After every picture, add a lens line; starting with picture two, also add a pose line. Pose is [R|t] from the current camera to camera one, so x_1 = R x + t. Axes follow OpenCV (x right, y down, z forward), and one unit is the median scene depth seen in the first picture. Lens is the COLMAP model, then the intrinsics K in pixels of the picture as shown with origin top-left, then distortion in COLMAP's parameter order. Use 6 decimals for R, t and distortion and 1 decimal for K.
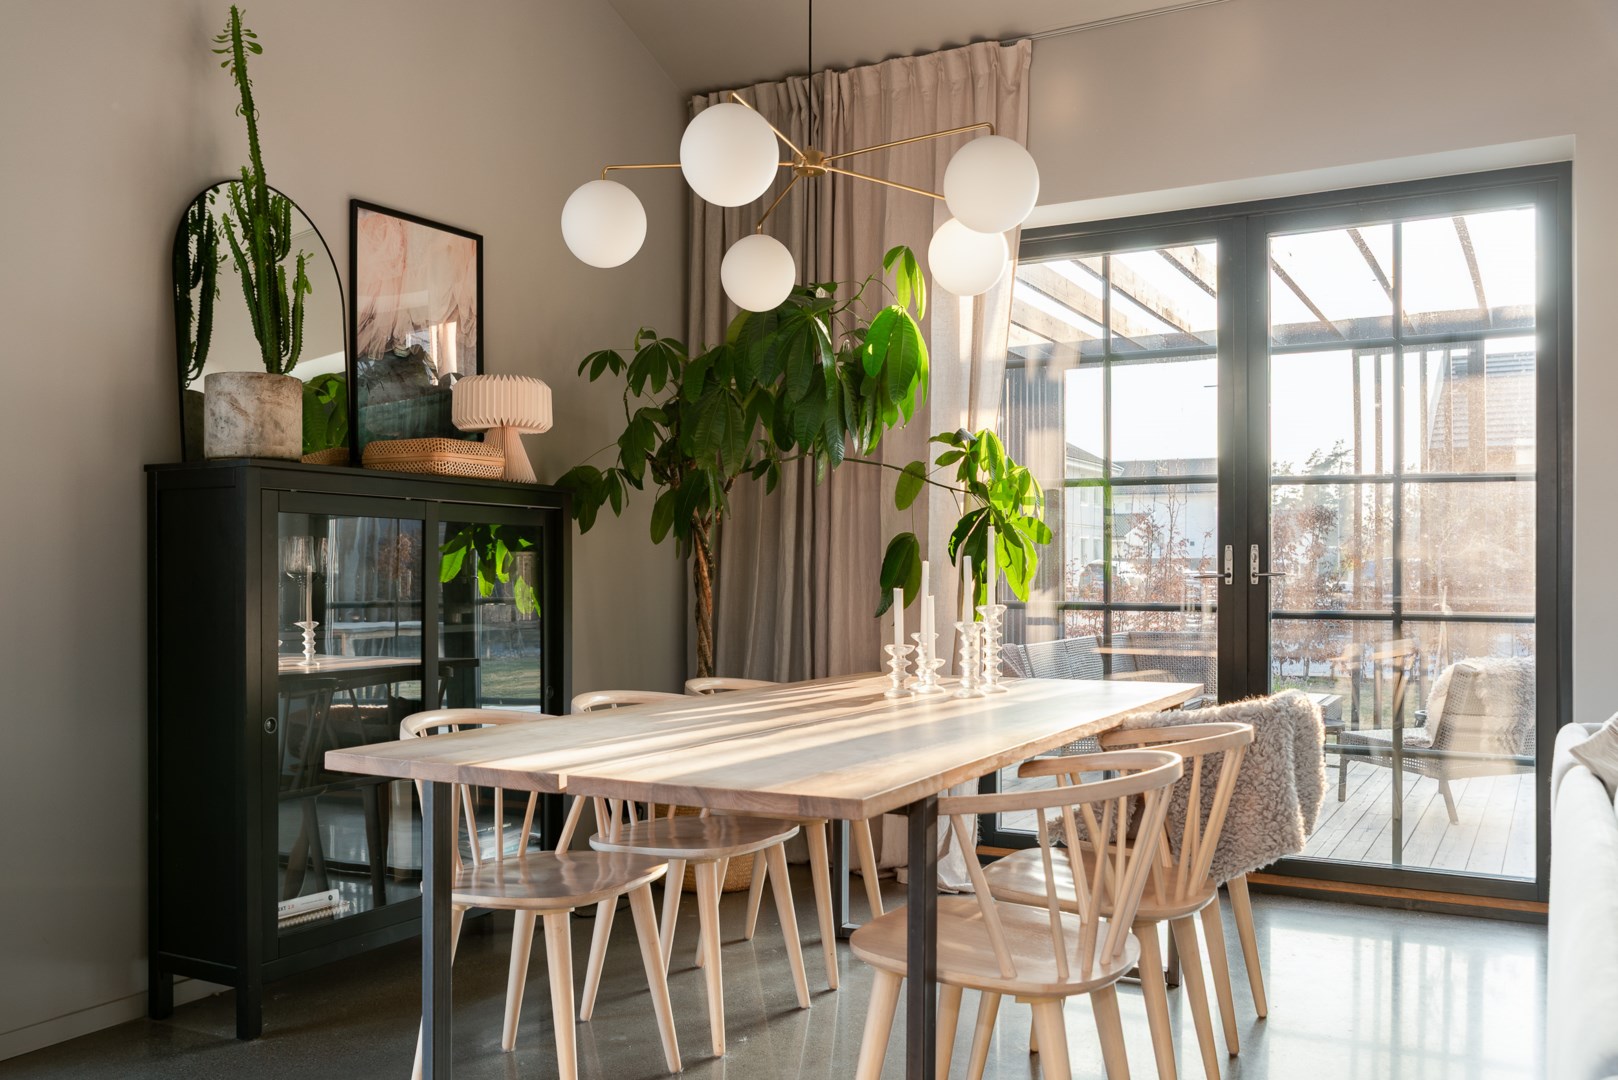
lens RADIAL K [[1398.0, 0, 759.4], [0, 1398.0, 571.0], [0, 0, 1]] dist [-0.009028, -0.005909]
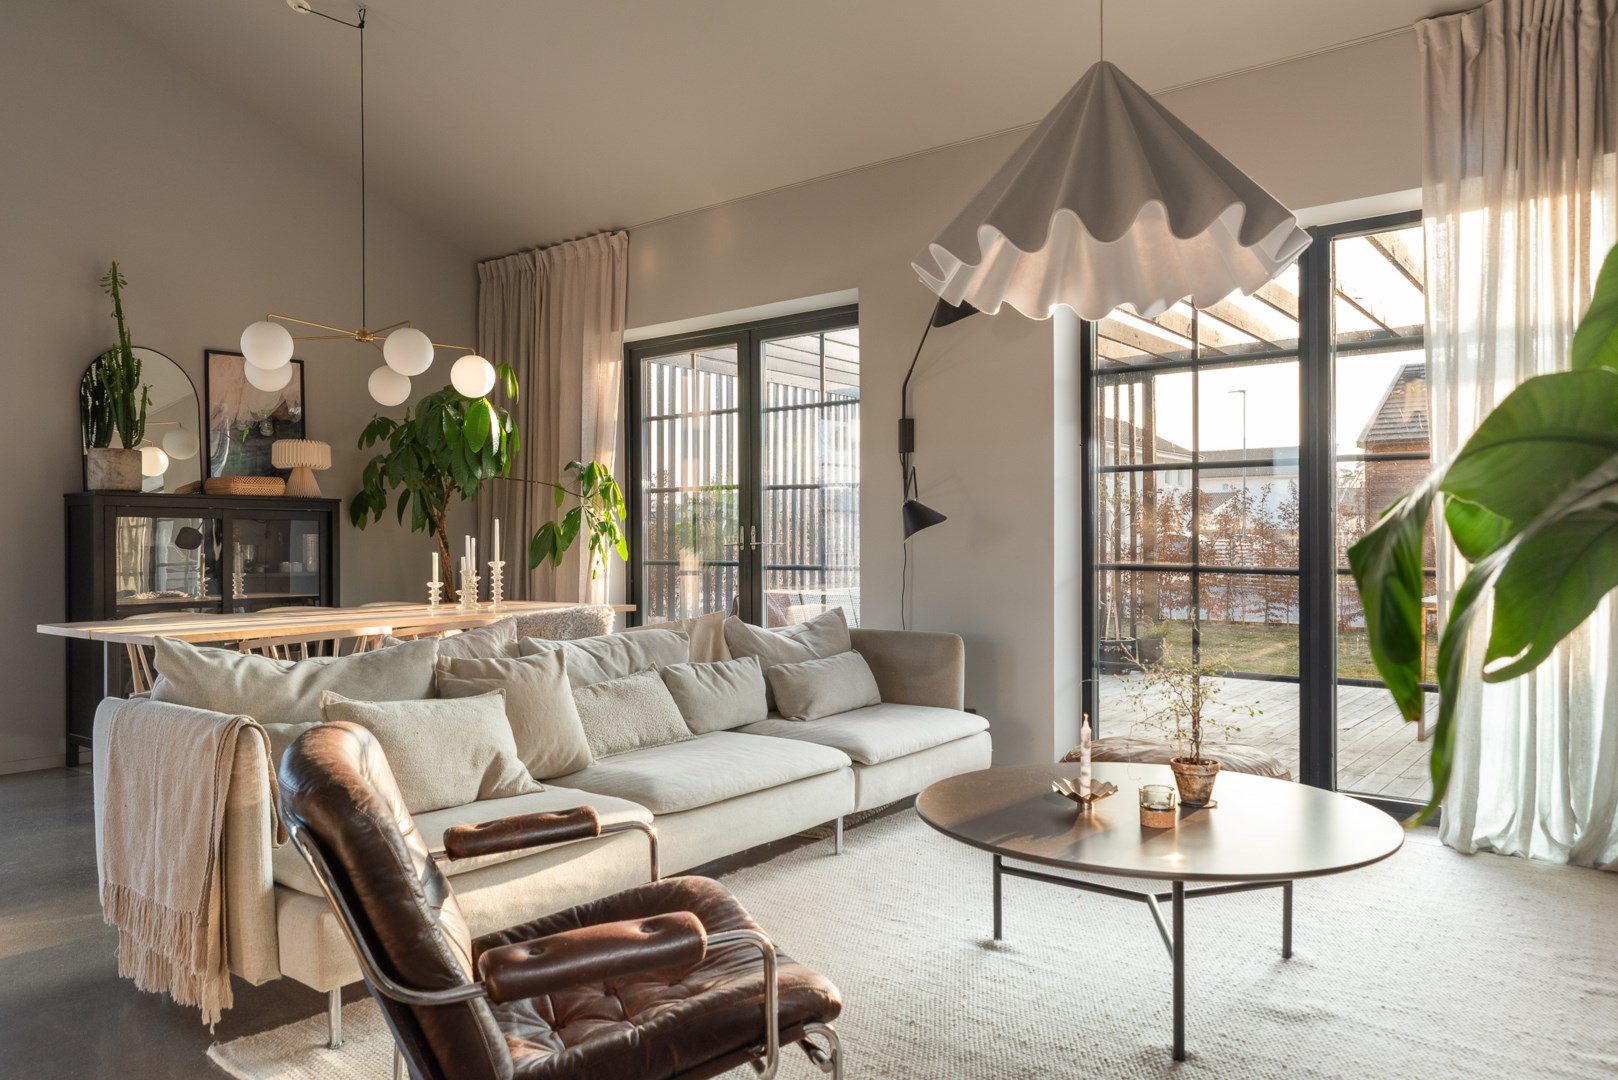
lens RADIAL K [[1117.7, 0, 809.0], [0, 1117.7, 540.0], [0, 0, 1]] dist [0.002195, -0.001083]
pose [[0.990362, -0.005733, -0.138384, 0.597506], [0.005750, 0.999983, -0.000277, -0.001733], [0.138383, -0.000521, 0.990379, -0.320790]]
